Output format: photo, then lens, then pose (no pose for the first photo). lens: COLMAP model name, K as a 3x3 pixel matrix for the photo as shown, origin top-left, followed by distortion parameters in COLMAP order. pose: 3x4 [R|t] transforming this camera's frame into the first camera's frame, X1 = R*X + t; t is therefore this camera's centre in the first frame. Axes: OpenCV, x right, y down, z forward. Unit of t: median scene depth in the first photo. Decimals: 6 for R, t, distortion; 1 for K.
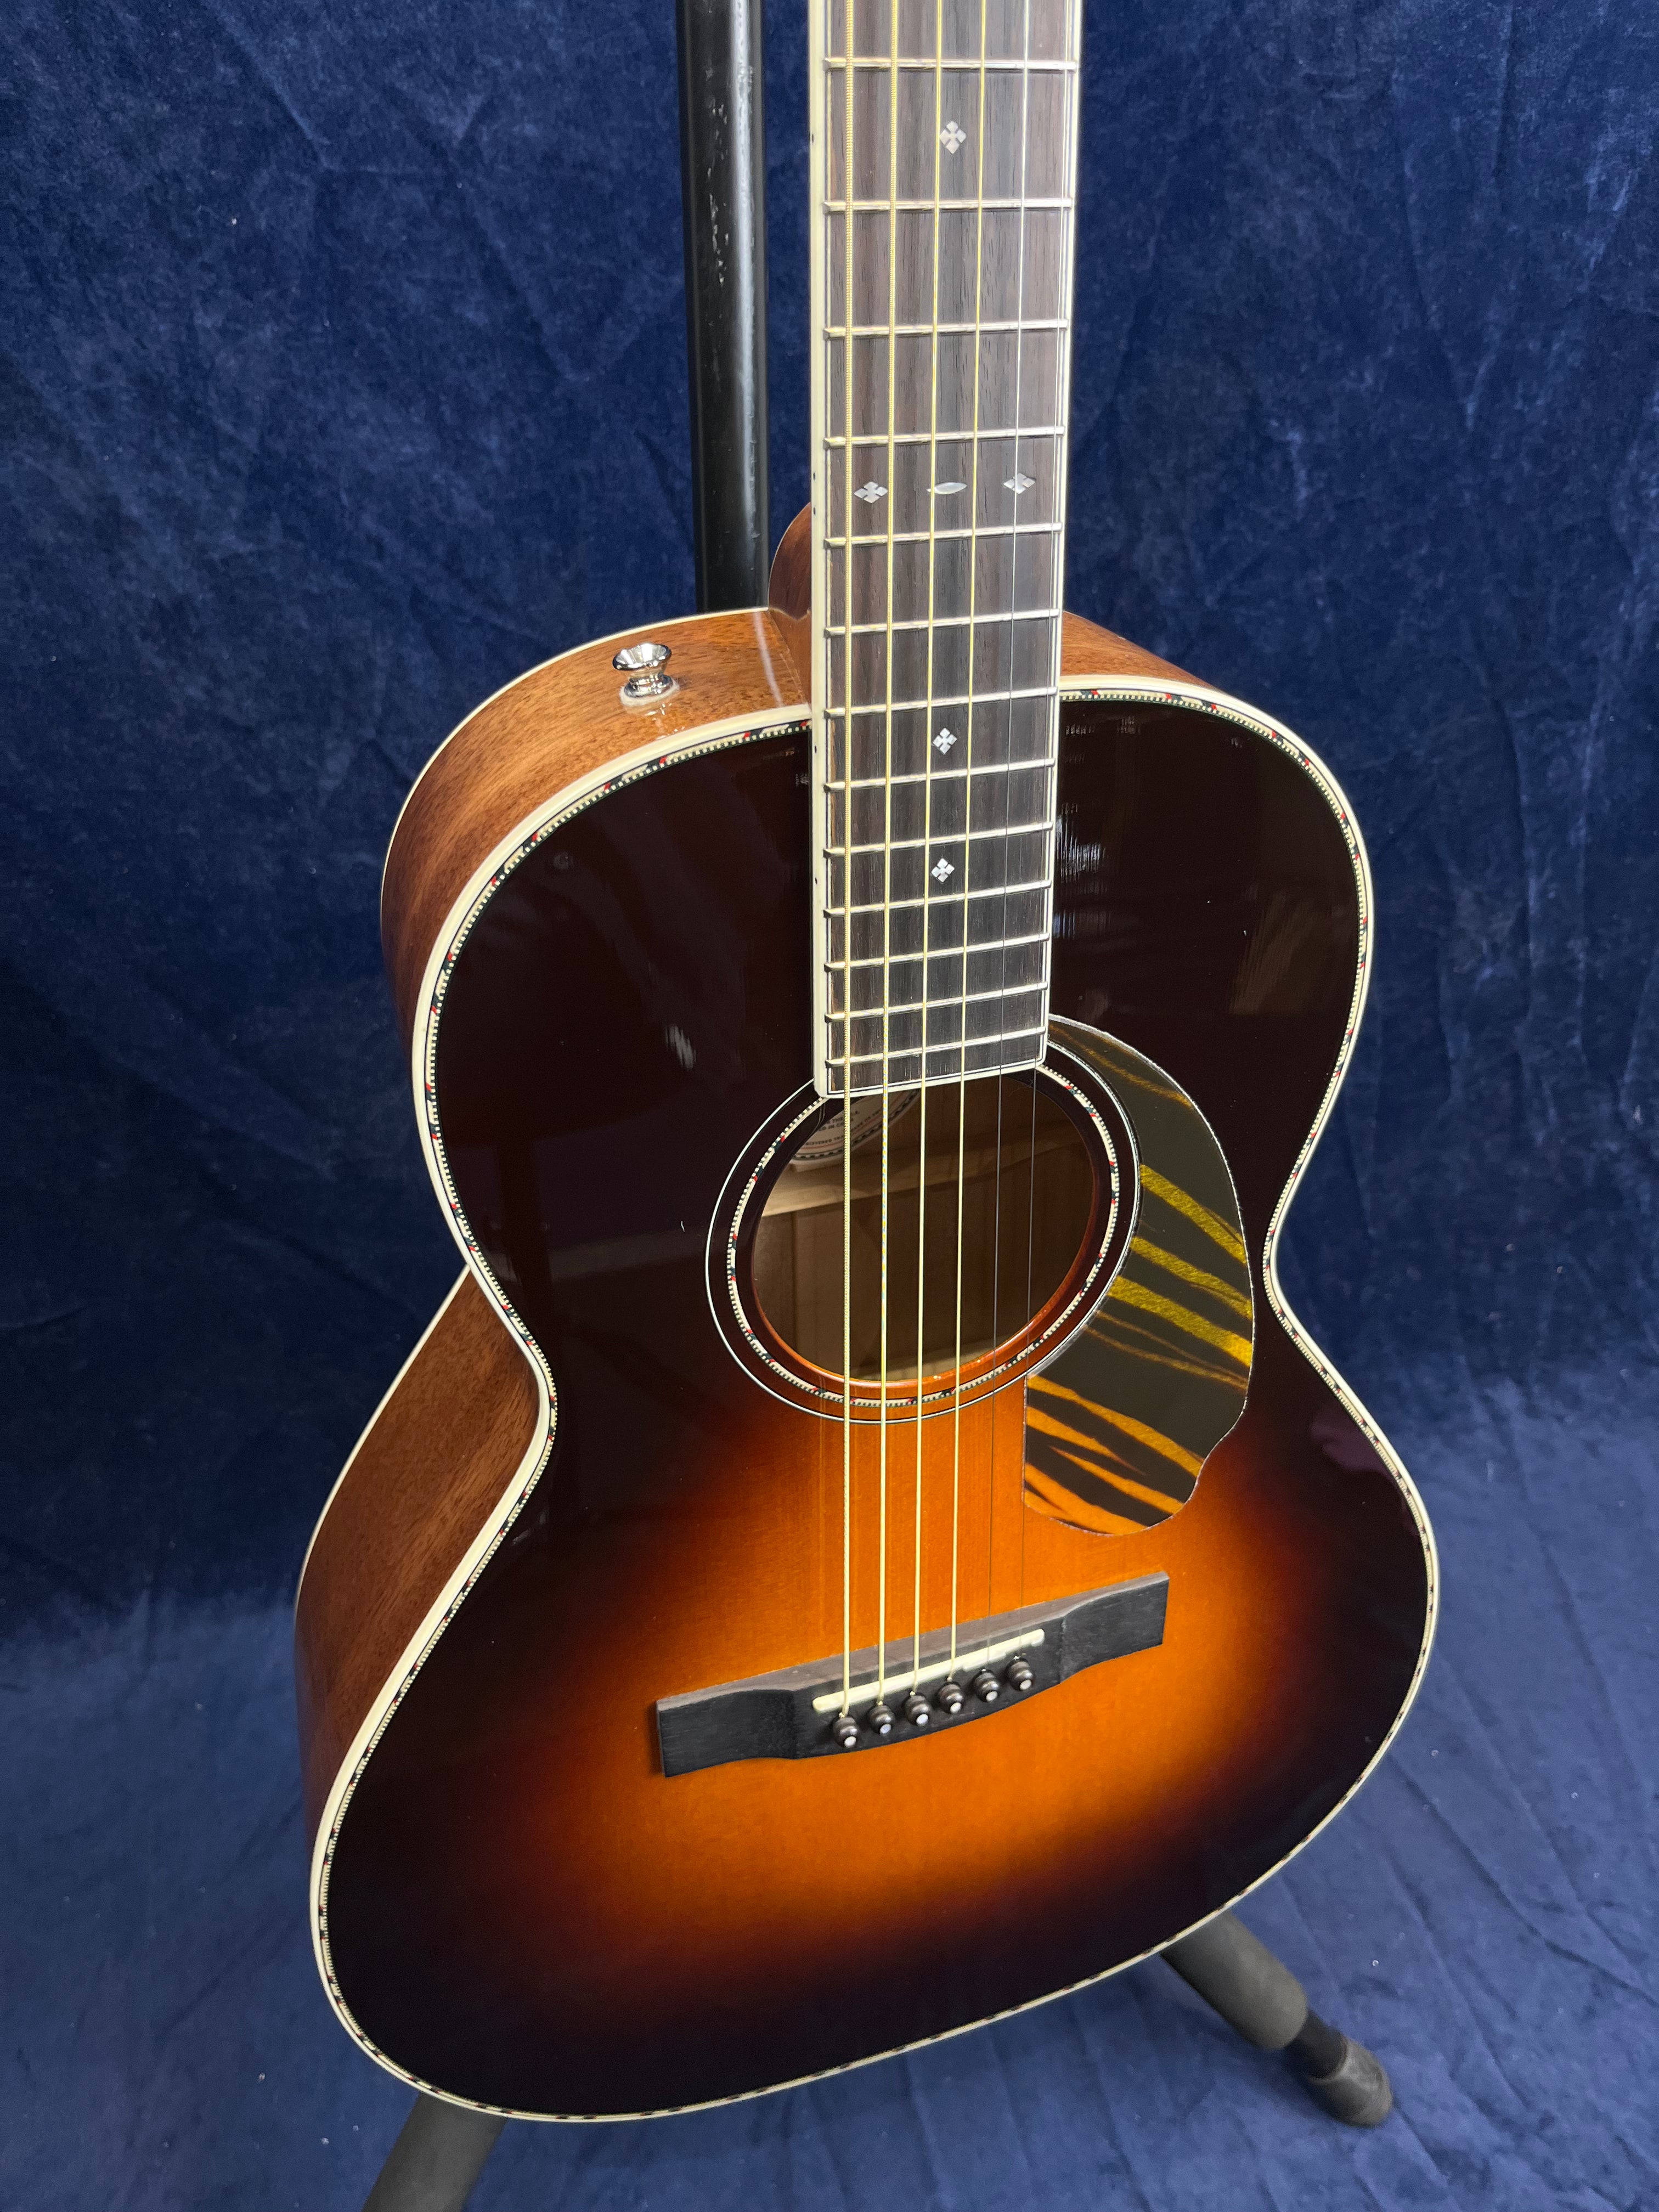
lens RADIAL K [[1665.6, 0, 834.1], [0, 1665.6, 1098.6], [0, 0, 1]] dist [0.076621, -0.129583]
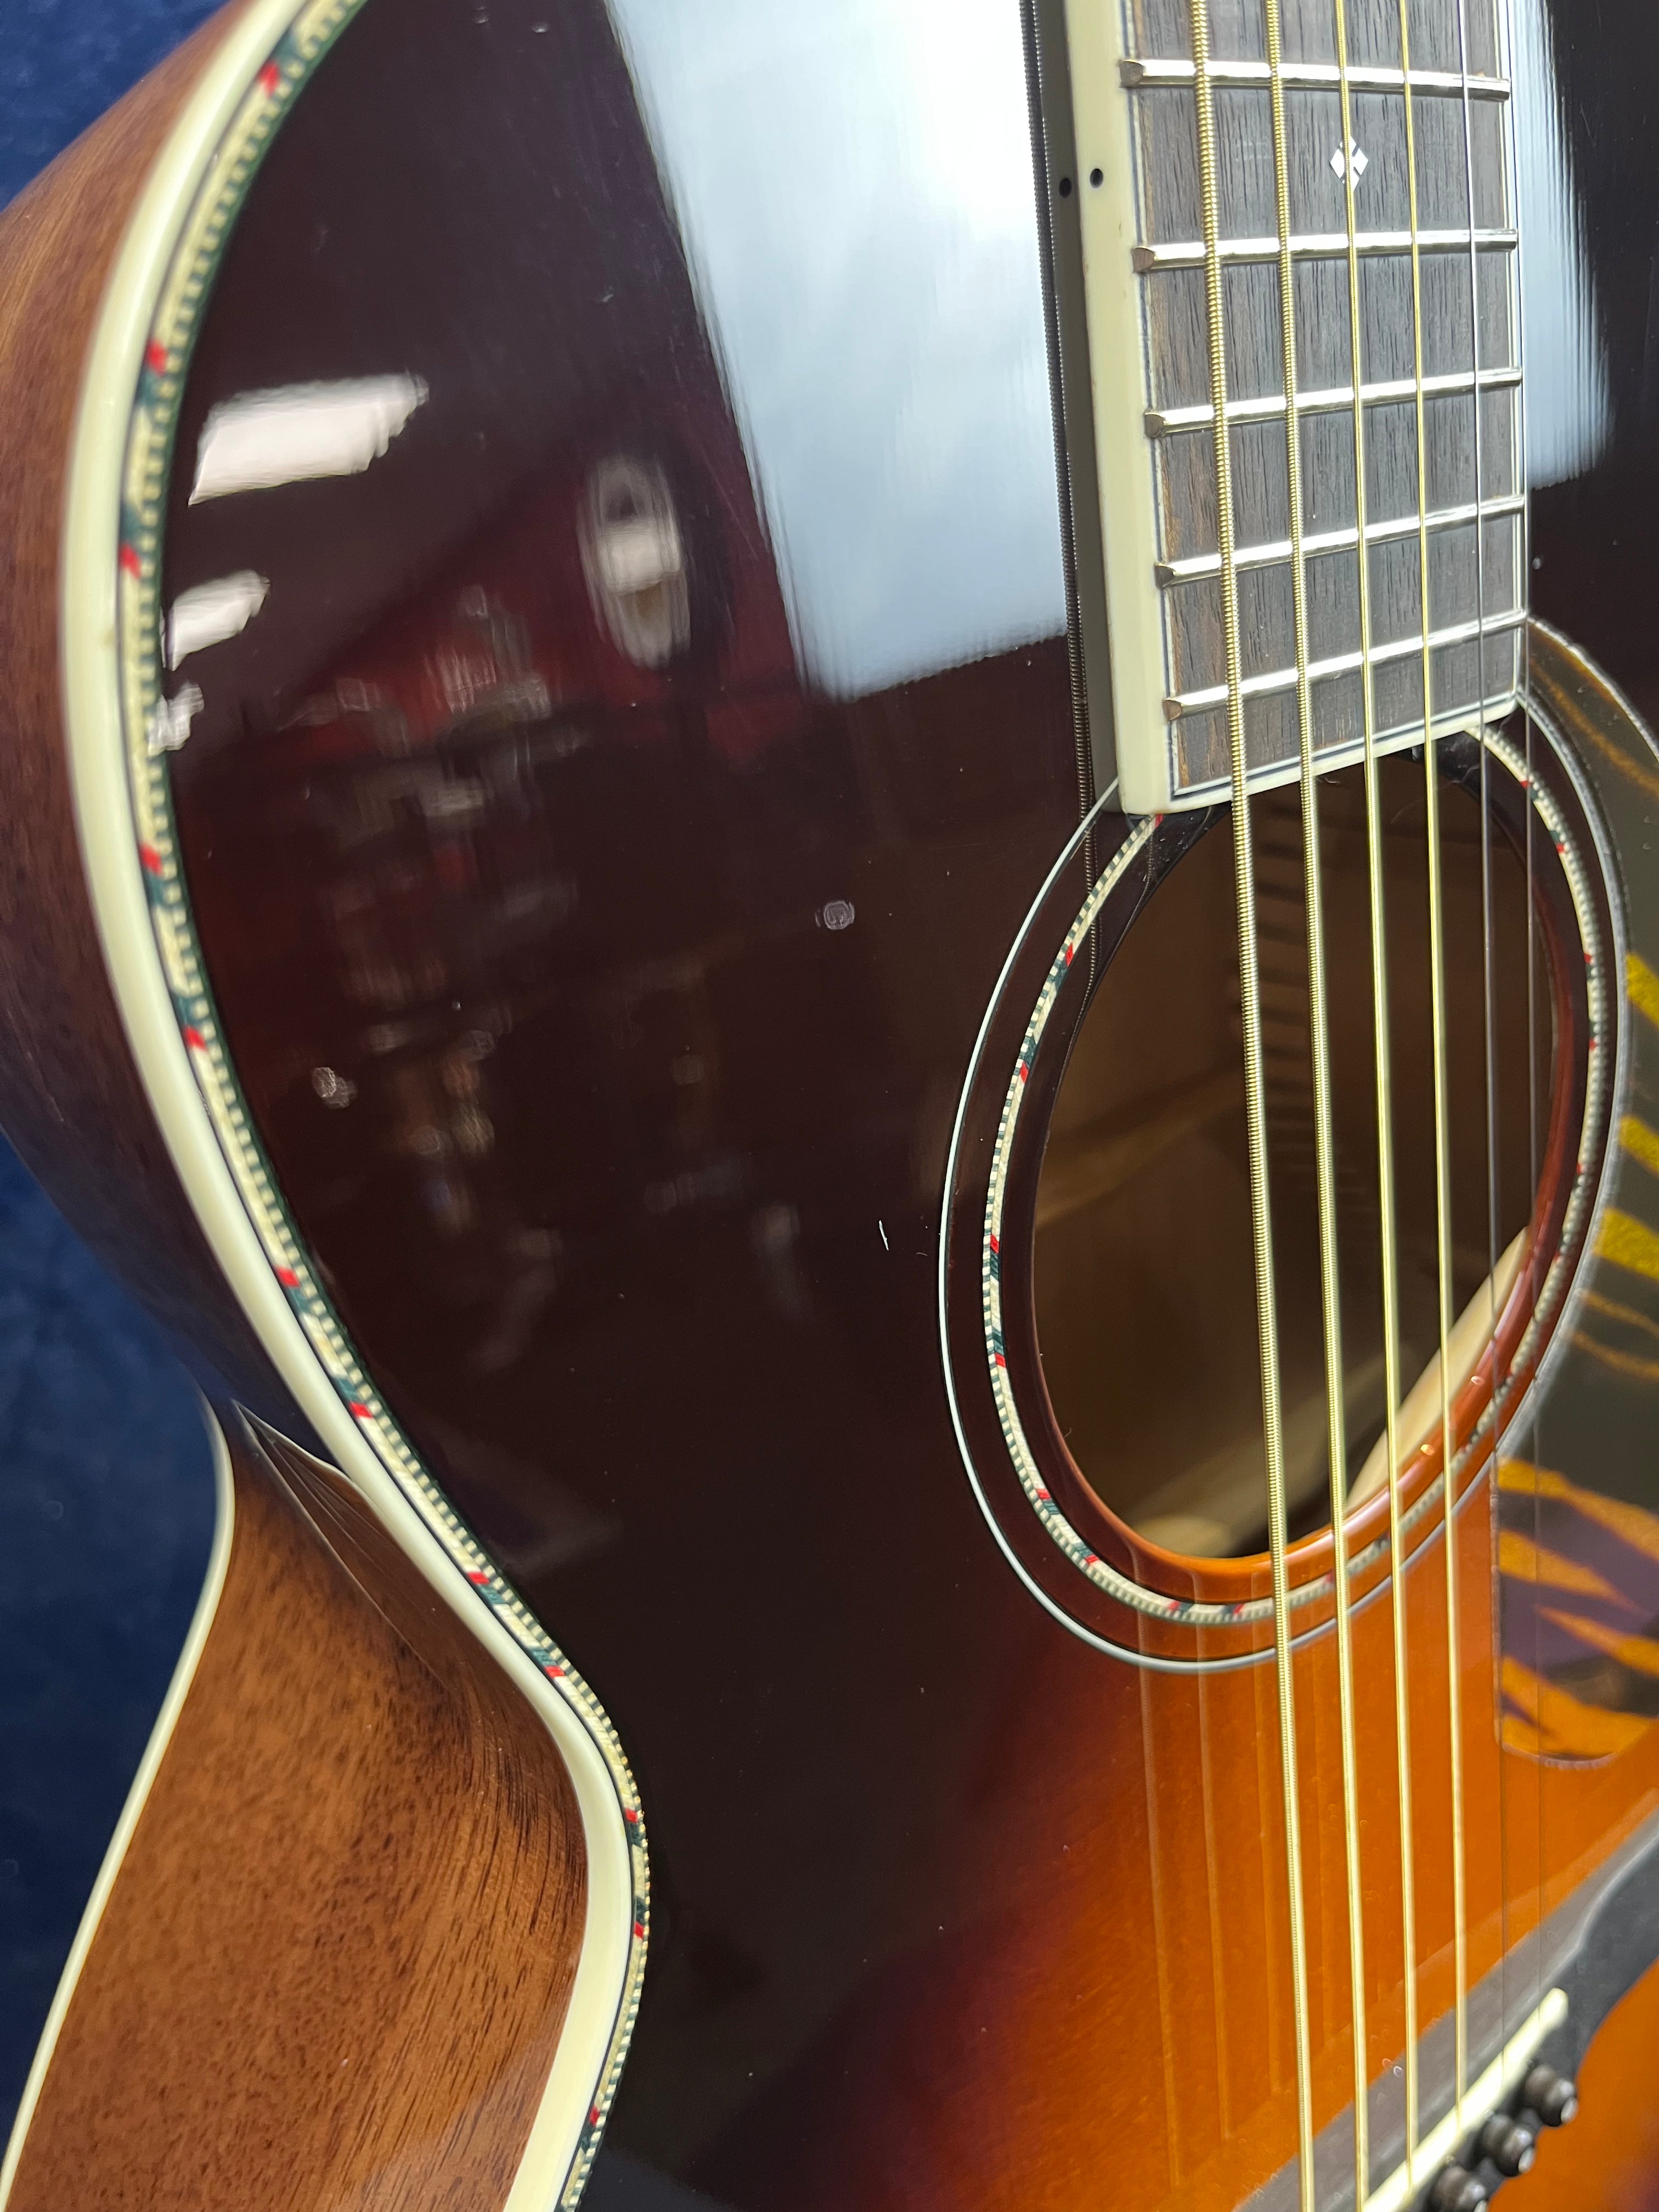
lens RADIAL K [[1793.8, 0, 829.5], [0, 1793.8, 1106.0], [0, 0, 1]] dist [-0.002167, -0.059966]
pose [[0.936540, -0.215543, 0.276469, -0.194308], [0.260279, 0.955836, -0.136499, 0.094485], [-0.234838, 0.199795, 0.951280, 0.577430]]
